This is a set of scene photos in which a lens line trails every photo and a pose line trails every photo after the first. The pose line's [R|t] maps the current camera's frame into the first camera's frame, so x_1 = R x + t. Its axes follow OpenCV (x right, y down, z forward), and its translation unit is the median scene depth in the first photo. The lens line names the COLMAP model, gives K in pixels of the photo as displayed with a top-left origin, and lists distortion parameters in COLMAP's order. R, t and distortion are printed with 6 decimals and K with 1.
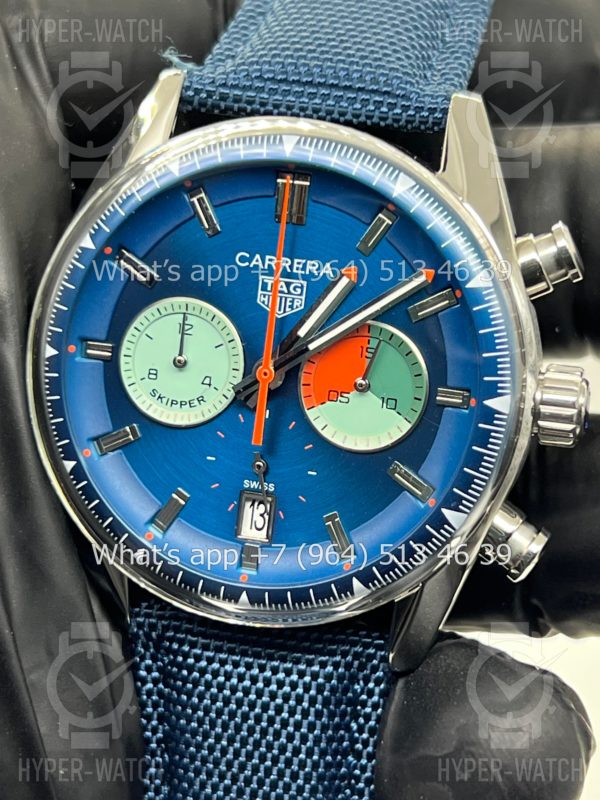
lens RADIAL K [[1857.1, 0, 303.6], [0, 1857.1, 391.7], [0, 0, 1]] dist [0.057928, 0.000000]
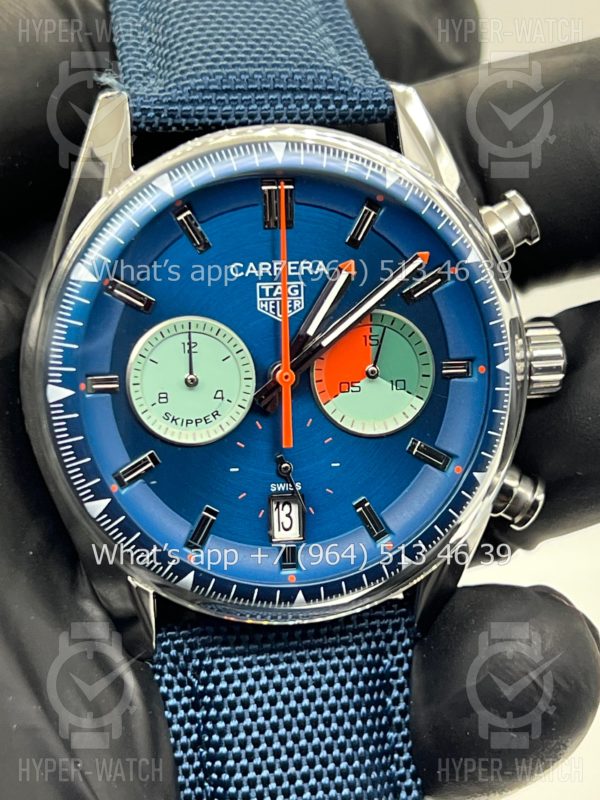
lens RADIAL K [[1857.1, 0, 311.0], [0, 1857.1, 403.0], [0, 0, 1]] dist [0.057928, 0.000000]
pose [[0.910279, -0.173861, 0.375718, -0.387366], [0.170061, 0.984471, 0.043538, -0.036936], [-0.377453, 0.024263, 0.925711, 0.049681]]
